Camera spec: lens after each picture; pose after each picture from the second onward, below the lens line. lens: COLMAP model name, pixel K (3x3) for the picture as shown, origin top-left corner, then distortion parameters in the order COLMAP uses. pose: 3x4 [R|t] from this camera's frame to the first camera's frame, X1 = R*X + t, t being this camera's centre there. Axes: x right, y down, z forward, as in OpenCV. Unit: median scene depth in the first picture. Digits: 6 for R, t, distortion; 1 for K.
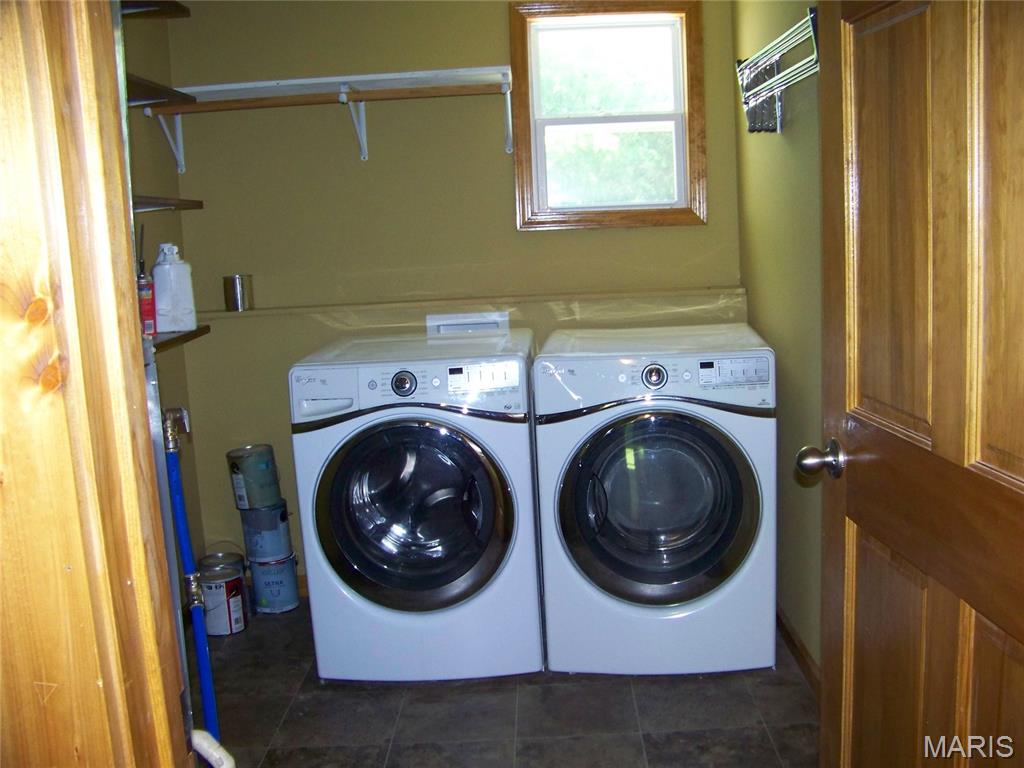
lens RADIAL K [[1082.9, 0, 536.3], [0, 1082.9, 398.9], [0, 0, 1]] dist [-0.123328, 0.000000]
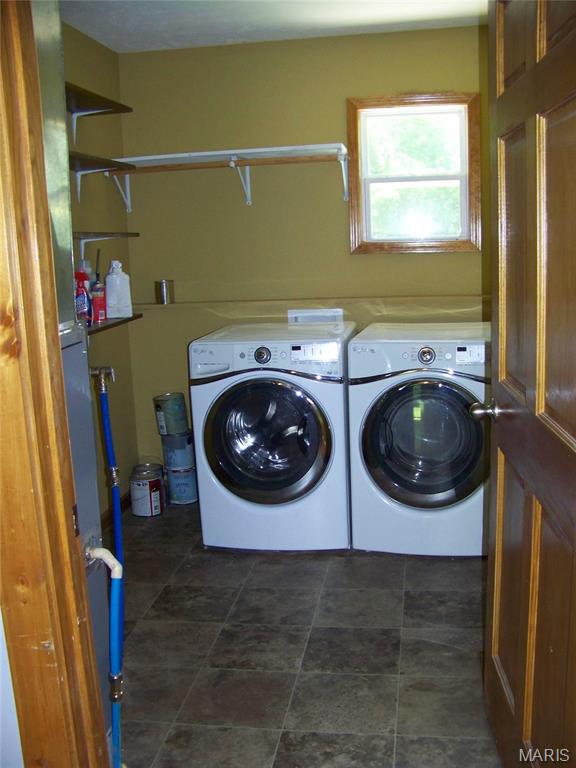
lens RADIAL K [[812.2, 0, 287.5], [0, 812.2, 387.2], [0, 0, 1]] dist [-0.123328, 0.000000]
pose [[0.988659, 0.034983, -0.146047, 0.080367], [-0.031313, 0.999135, 0.027355, -0.001772], [0.146877, -0.022471, 0.988899, -0.130932]]
